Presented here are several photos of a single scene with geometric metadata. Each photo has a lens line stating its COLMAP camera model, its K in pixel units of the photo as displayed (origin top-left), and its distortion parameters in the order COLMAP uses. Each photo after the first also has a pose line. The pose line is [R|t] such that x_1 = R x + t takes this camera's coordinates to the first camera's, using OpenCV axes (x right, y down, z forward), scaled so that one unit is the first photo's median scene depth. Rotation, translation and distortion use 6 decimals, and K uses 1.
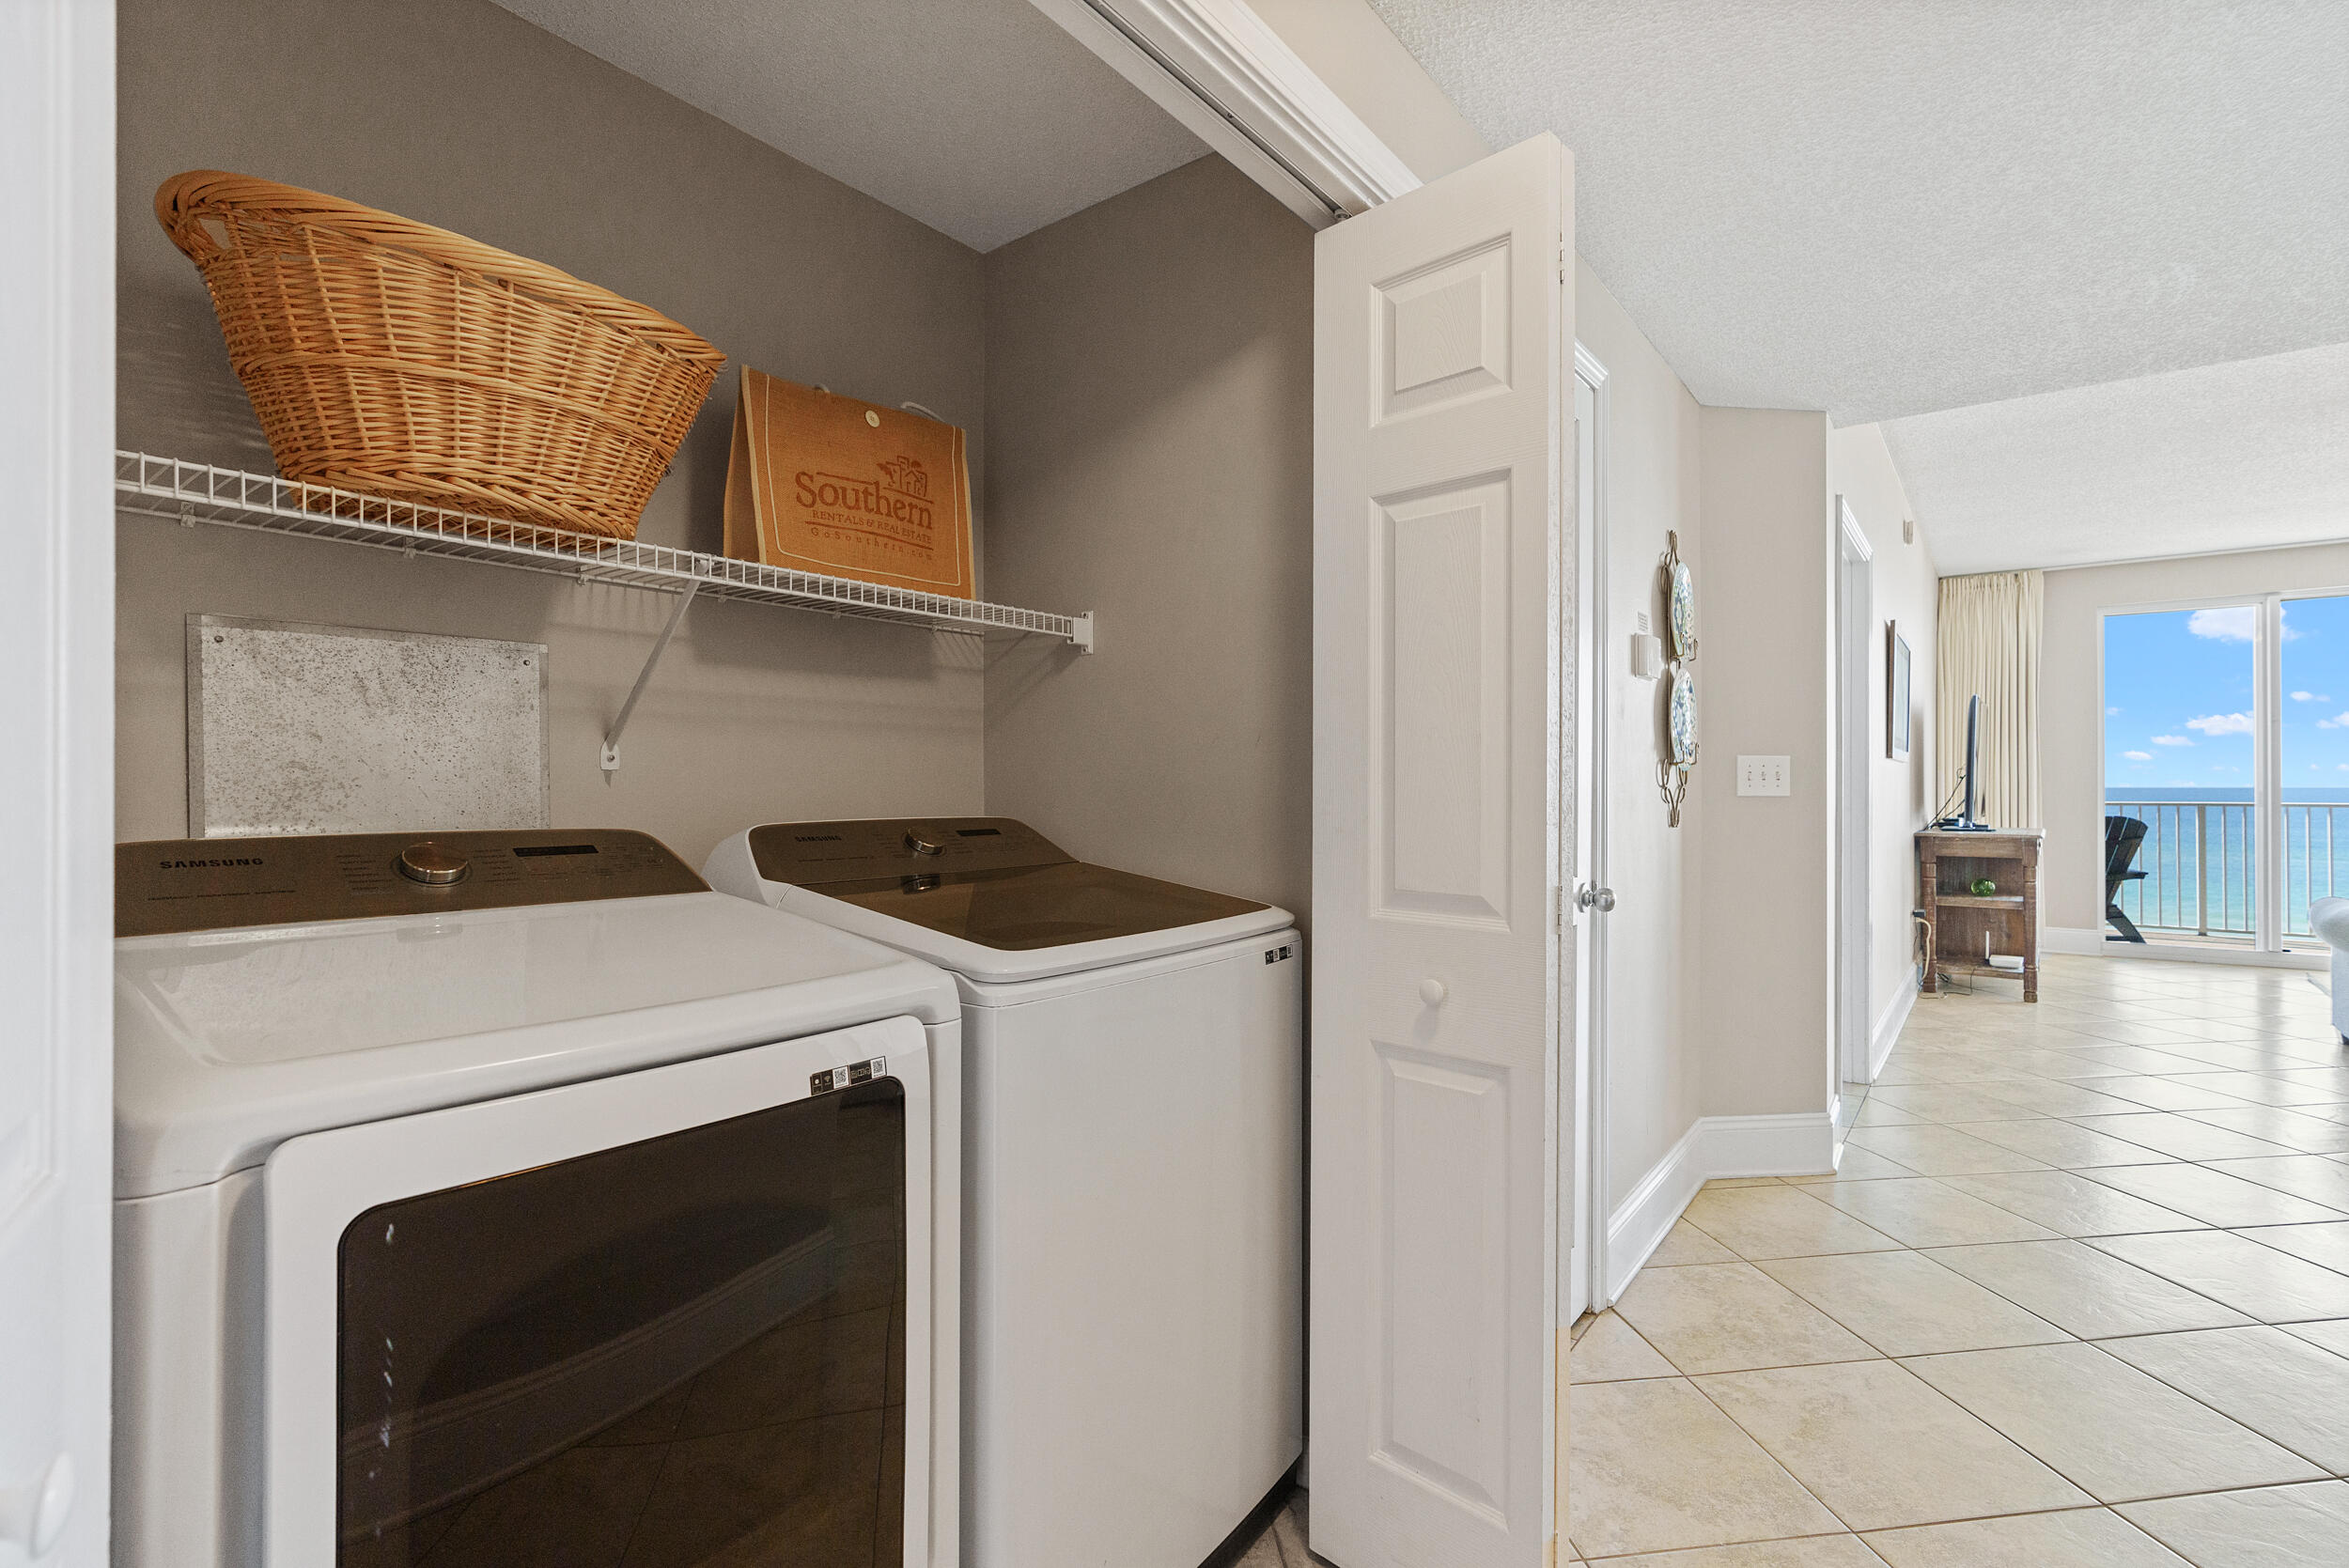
lens RADIAL K [[1065.2, 0, 1203.6], [0, 1065.2, 785.5], [0, 0, 1]] dist [-0.009777, 0.002857]
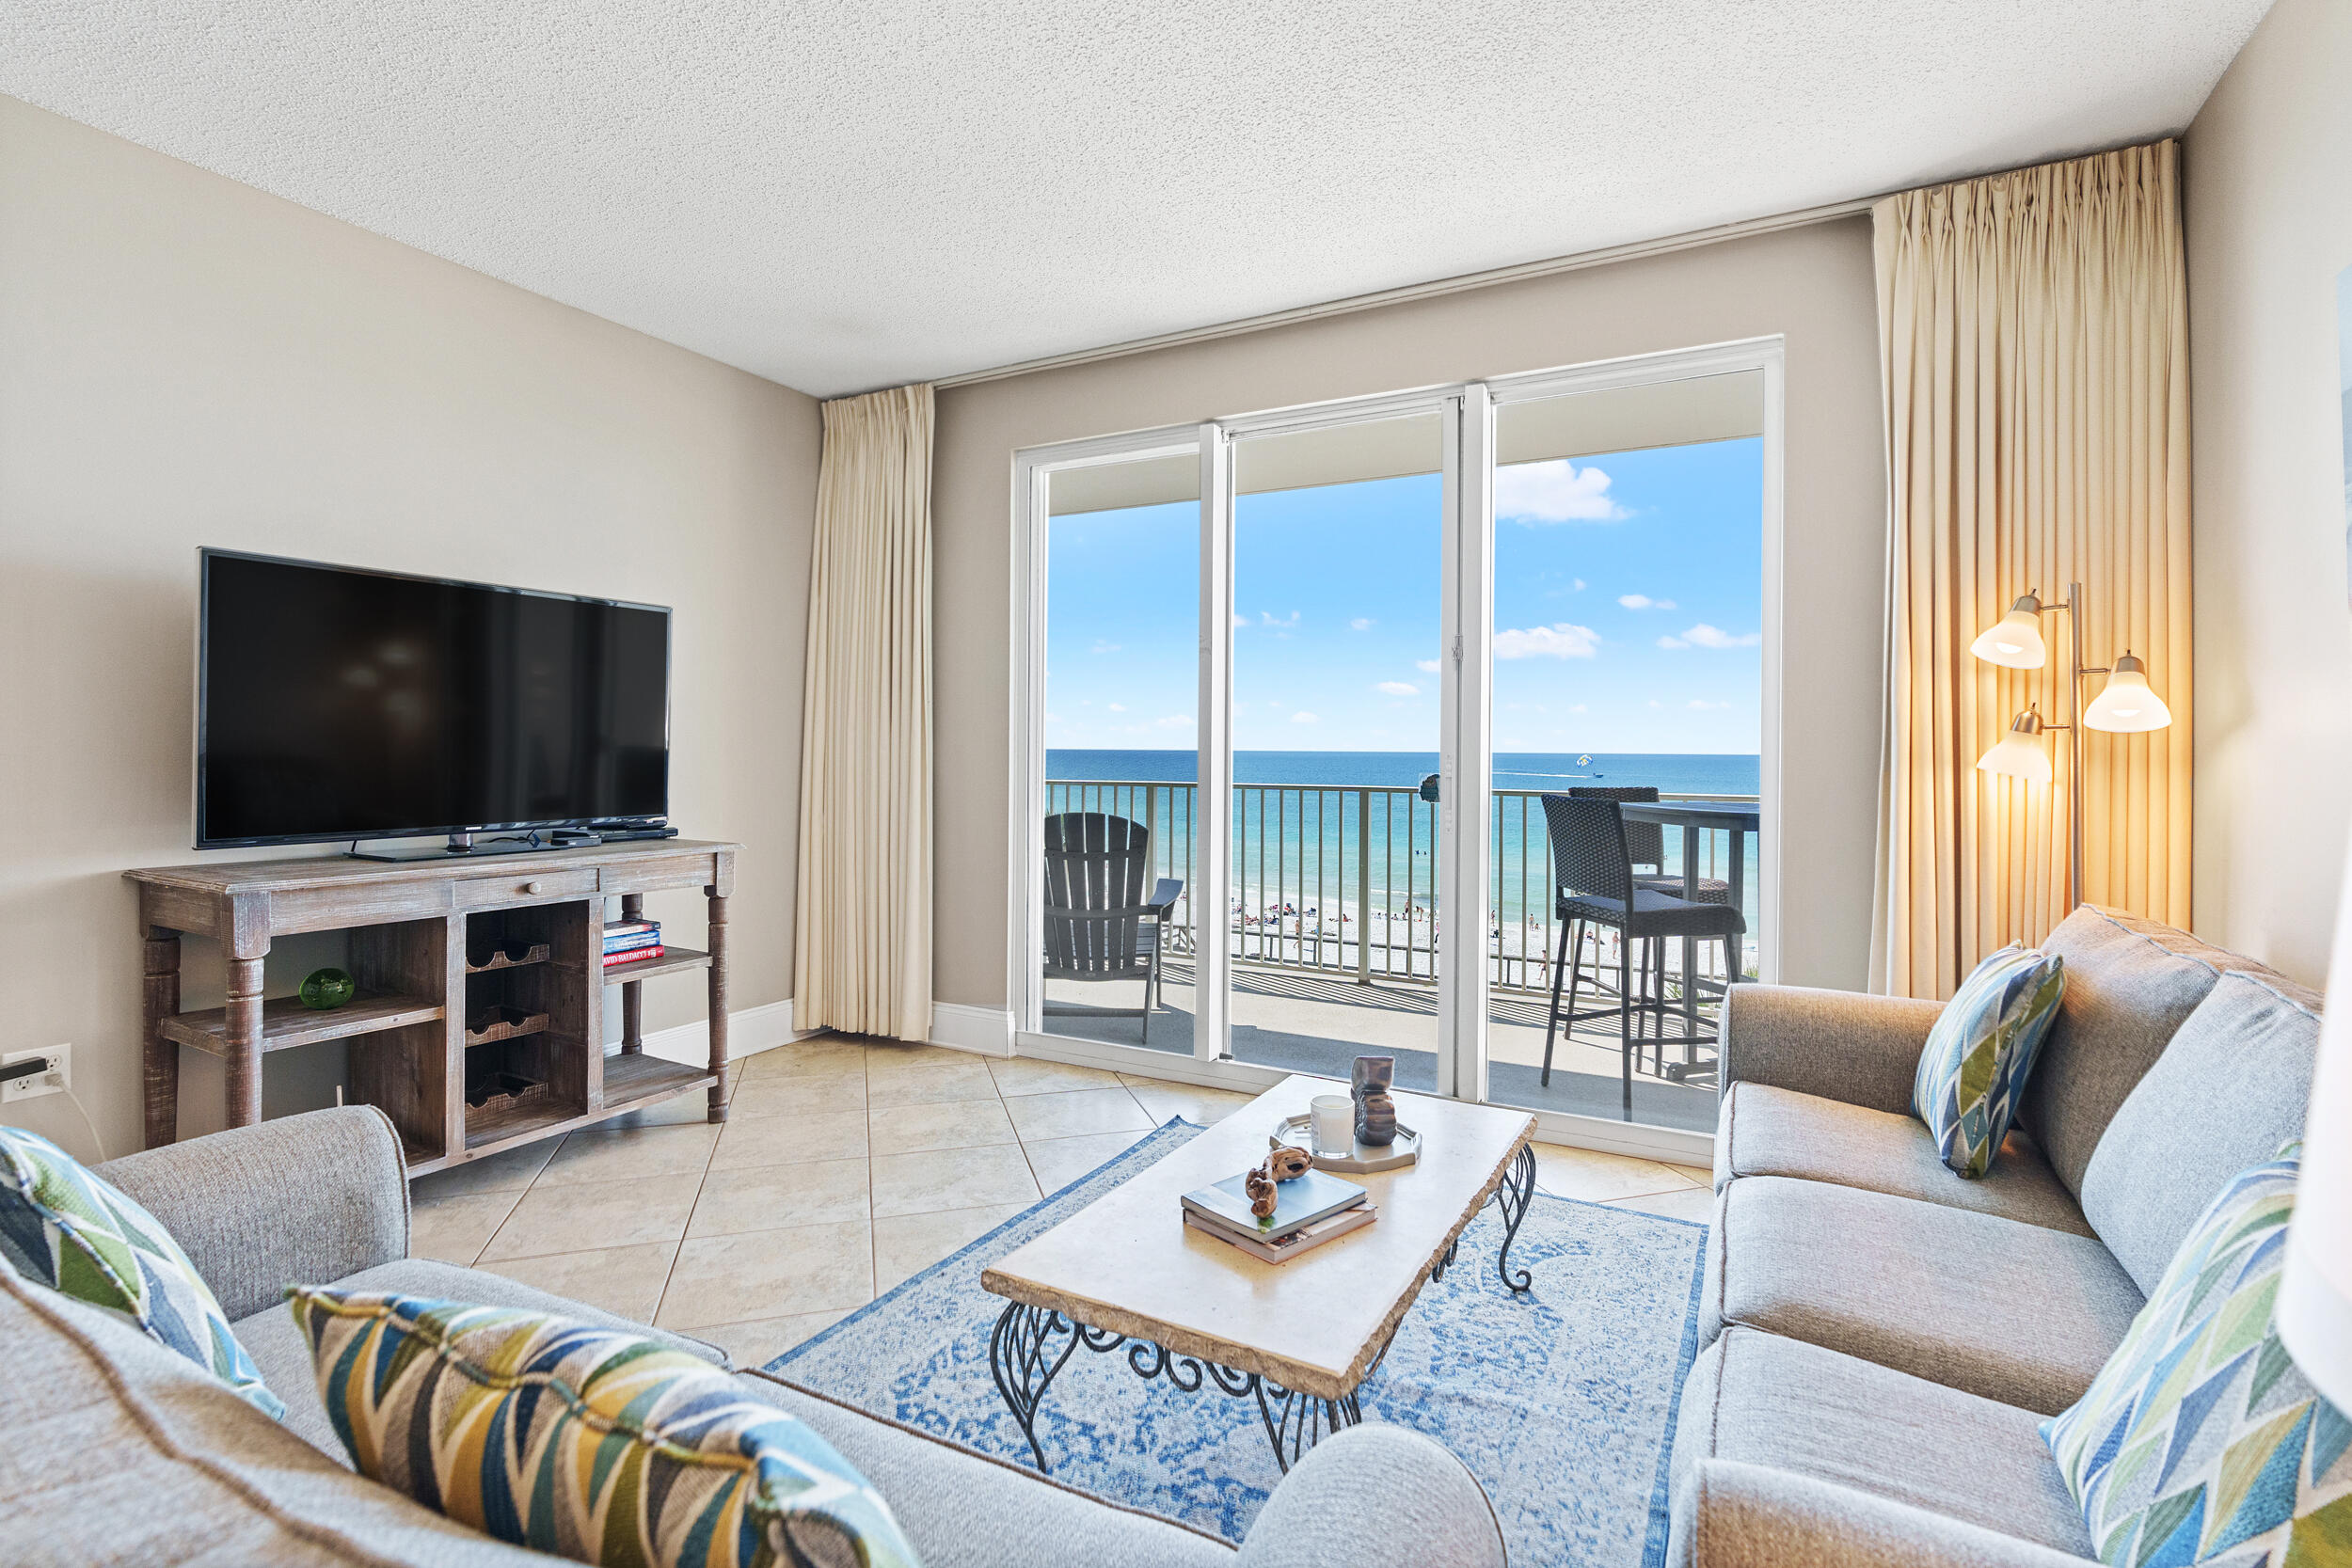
lens RADIAL K [[1066.5, 0, 1191.6], [0, 1066.5, 756.3], [0, 0, 1]] dist [-0.009777, 0.002857]
pose [[0.985654, 0.003435, 0.168741, 0.832109], [-0.003848, 0.999990, 0.002119, -0.003547], [-0.168733, -0.002738, 0.985658, 0.403382]]
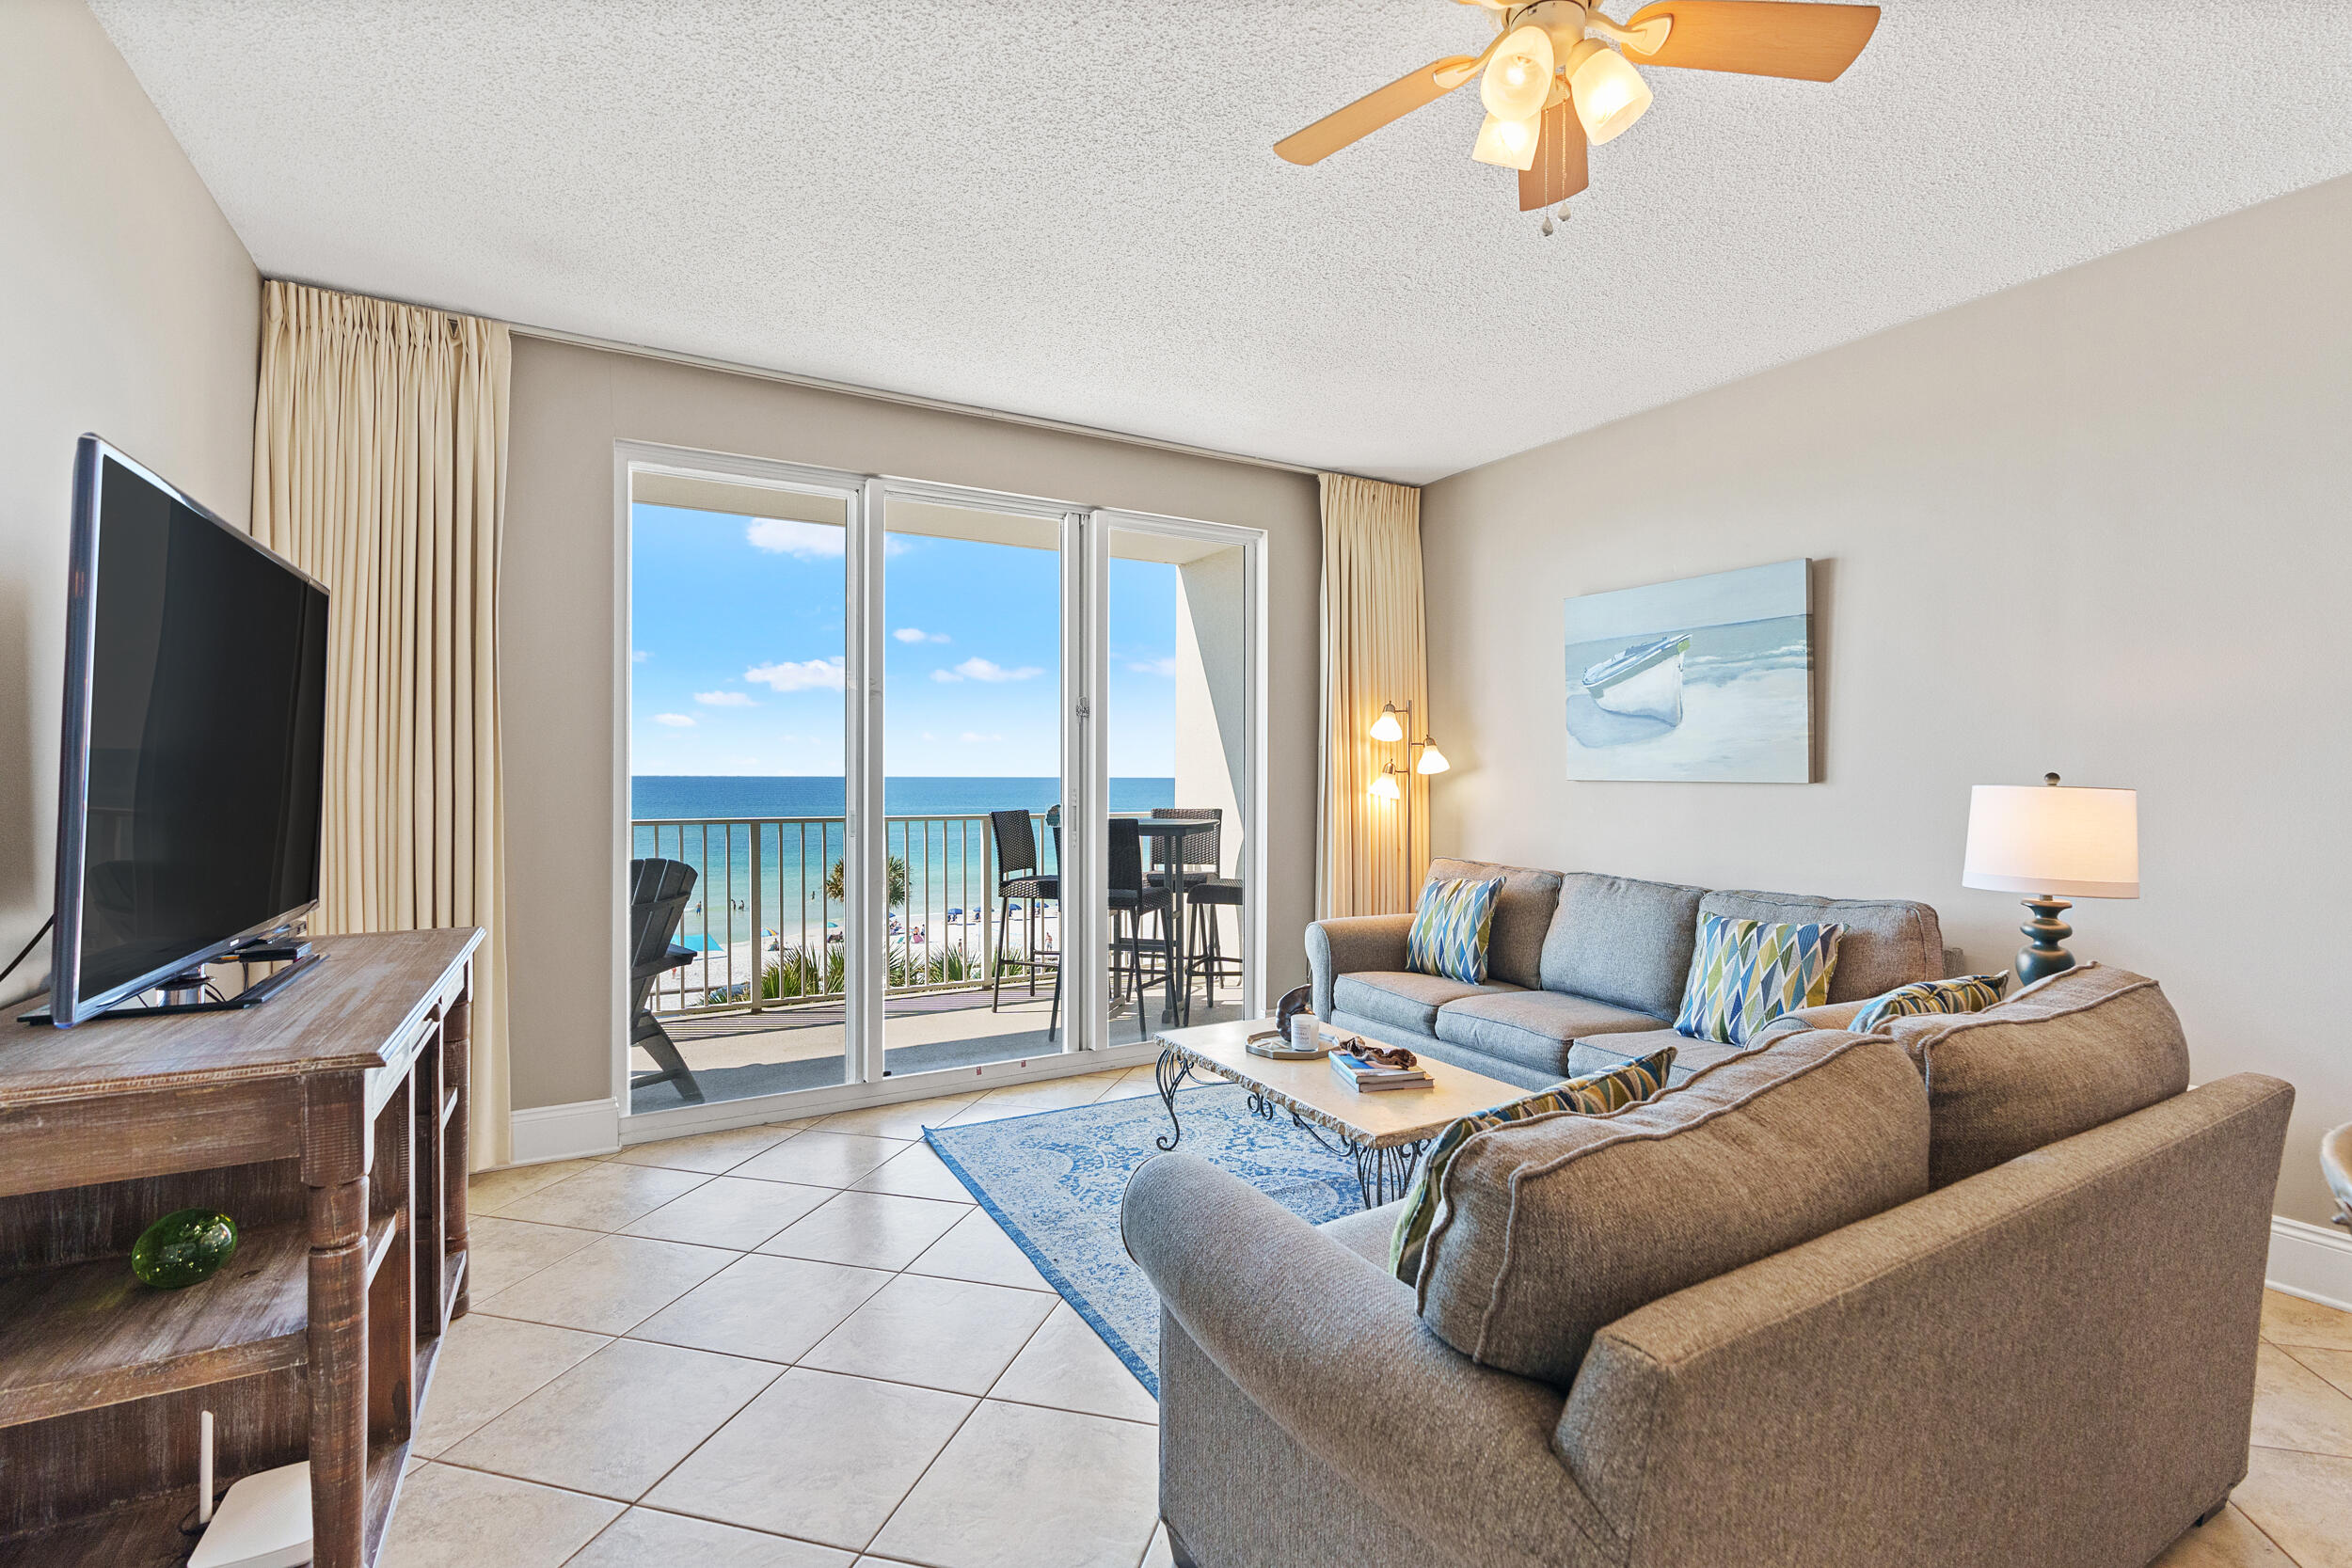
lens RADIAL K [[1066.5, 0, 1188.8], [0, 1066.5, 771.8], [0, 0, 1]] dist [-0.009777, 0.002857]
pose [[0.381715, 0.000773, 0.924280, 0.481894], [0.002467, 0.999995, -0.001855, -0.011973], [-0.924277, 0.002988, 0.381711, 0.557237]]
